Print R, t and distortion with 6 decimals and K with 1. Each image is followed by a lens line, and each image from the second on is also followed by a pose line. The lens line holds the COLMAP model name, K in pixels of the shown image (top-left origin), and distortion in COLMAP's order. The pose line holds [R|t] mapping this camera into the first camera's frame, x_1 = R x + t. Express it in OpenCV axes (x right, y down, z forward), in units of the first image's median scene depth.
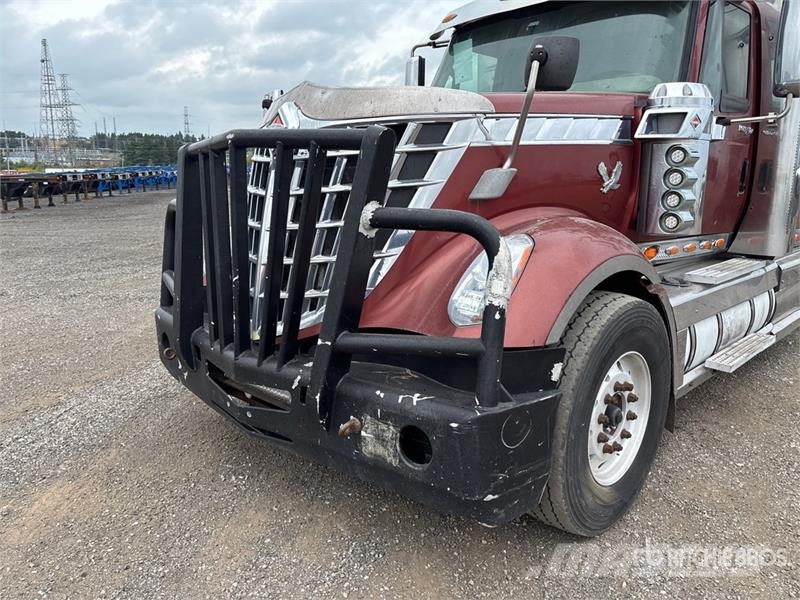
lens RADIAL K [[603.1, 0, 399.1], [0, 603.1, 304.2], [0, 0, 1]] dist [0.049532, -0.061671]
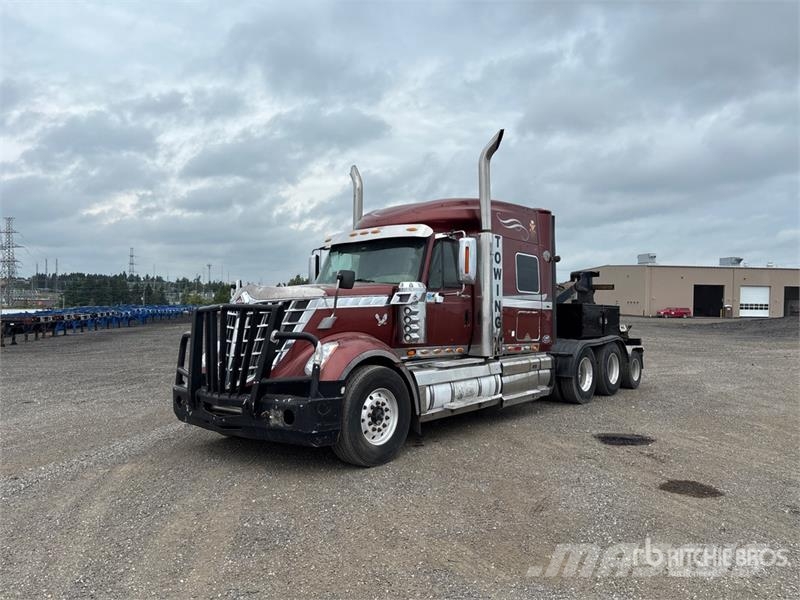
lens RADIAL K [[603.1, 0, 405.0], [0, 603.1, 297.8], [0, 0, 1]] dist [0.049532, -0.061671]
pose [[0.994985, -0.007034, 0.099774, 0.229410], [0.029734, 0.973229, -0.227908, 0.283760], [-0.095500, 0.229732, 0.968557, -1.502862]]
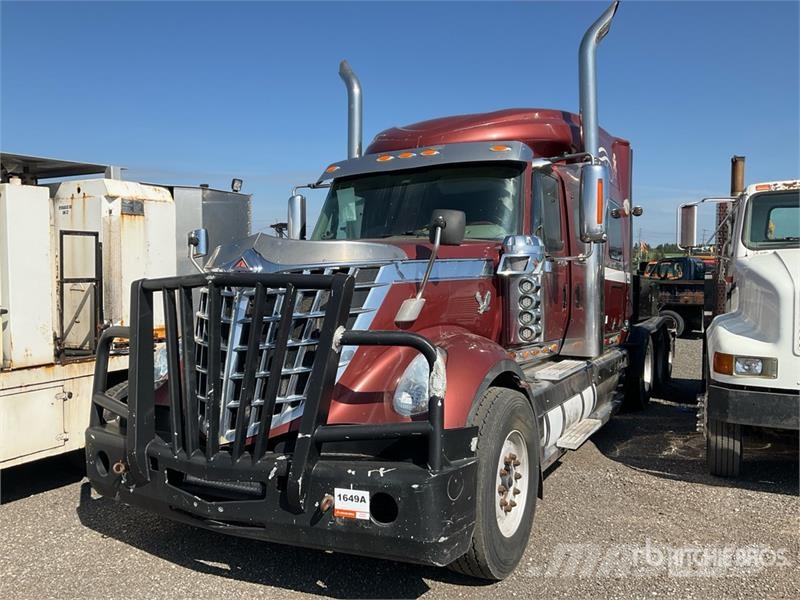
lens RADIAL K [[662.3, 0, 400.8], [0, 662.3, 295.3], [0, 0, 1]] dist [0.045117, 0.002712]
pose [[0.958290, -0.013794, 0.285463, -0.283460], [0.068183, 0.981027, -0.181483, 0.035400], [-0.277544, 0.193377, 0.941050, -0.387328]]
